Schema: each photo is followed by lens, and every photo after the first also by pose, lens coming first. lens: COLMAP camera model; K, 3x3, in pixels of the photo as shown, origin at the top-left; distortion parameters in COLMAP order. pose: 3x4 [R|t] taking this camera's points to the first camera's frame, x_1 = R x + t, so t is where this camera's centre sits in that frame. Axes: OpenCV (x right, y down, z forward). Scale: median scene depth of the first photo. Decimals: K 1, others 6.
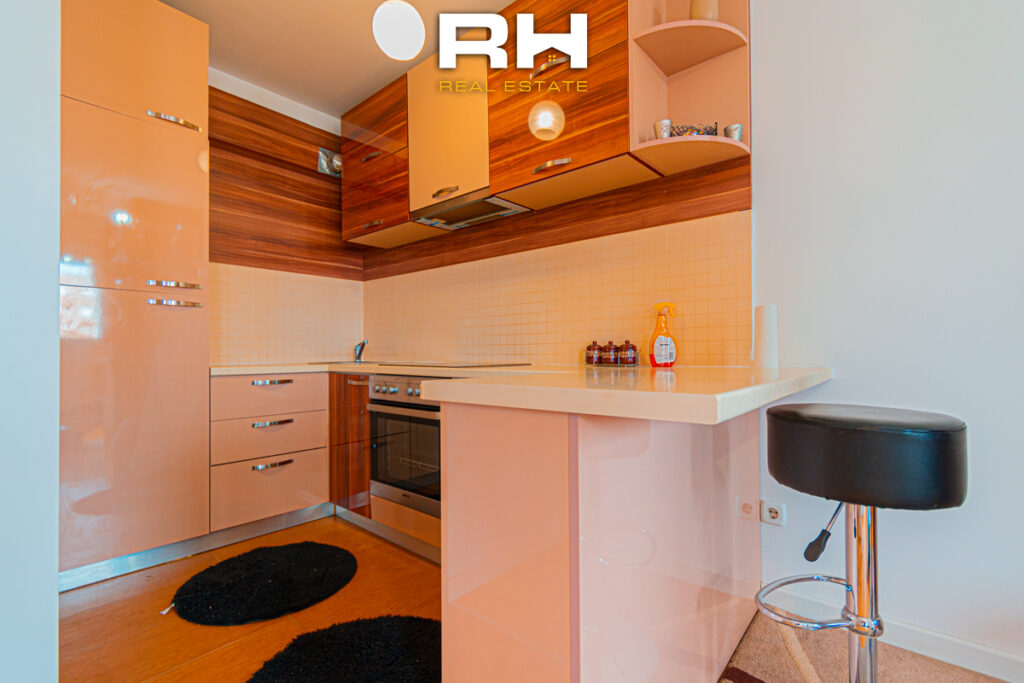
lens RADIAL K [[448.0, 0, 512.0], [0, 448.0, 341.5], [0, 0, 1]] dist [0.013588, 0.000206]
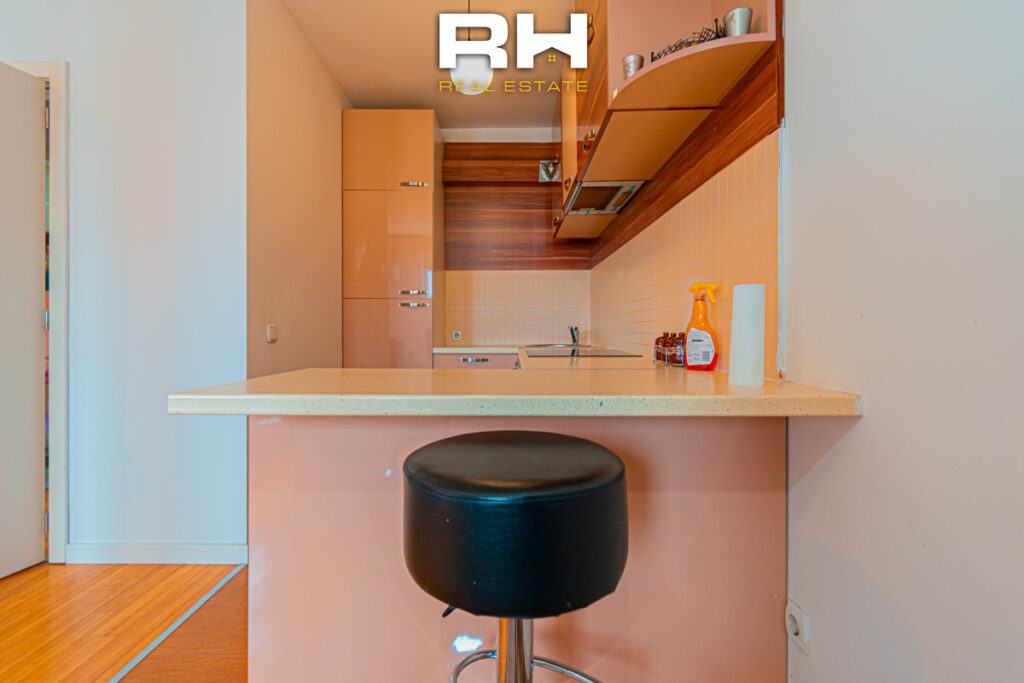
lens RADIAL K [[459.2, 0, 511.0], [0, 459.2, 324.4], [0, 0, 1]] dist [0.002087, 0.000267]
pose [[0.642978, -0.002790, -0.765879, 0.562699], [0.014651, 0.999855, 0.008657, -0.023419], [0.765744, -0.016787, 0.642926, 0.216274]]
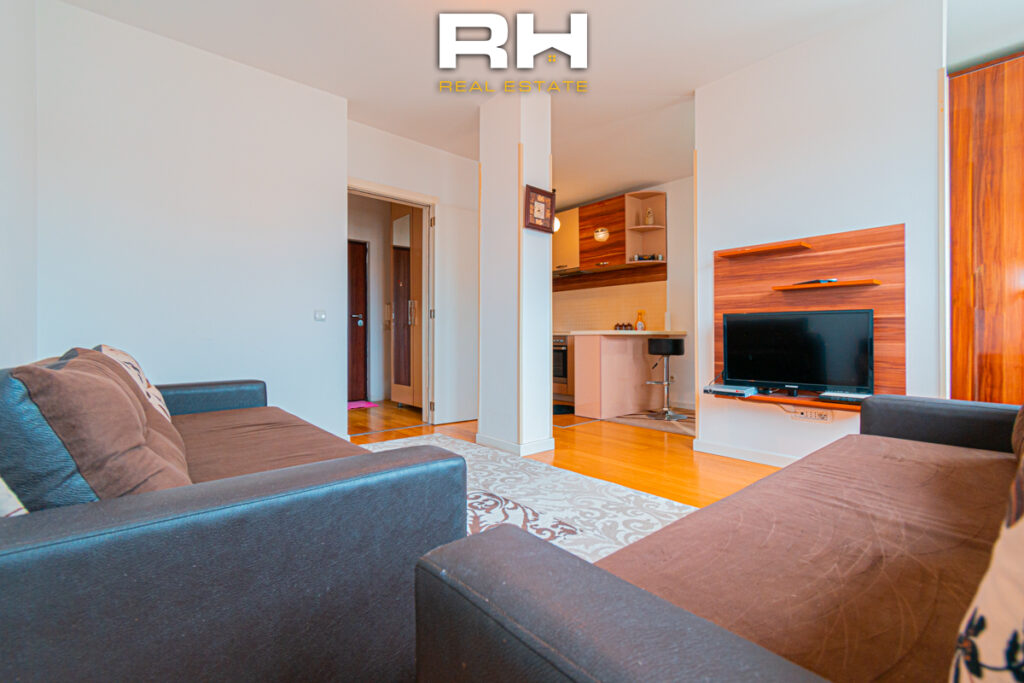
lens RADIAL K [[459.2, 0, 511.0], [0, 459.2, 324.4], [0, 0, 1]] dist [0.002087, 0.000267]
pose [[0.987829, -0.001686, -0.155535, -0.024303], [0.002742, 0.999975, 0.006579, -0.012954], [0.155520, -0.006926, 0.987808, -1.637376]]
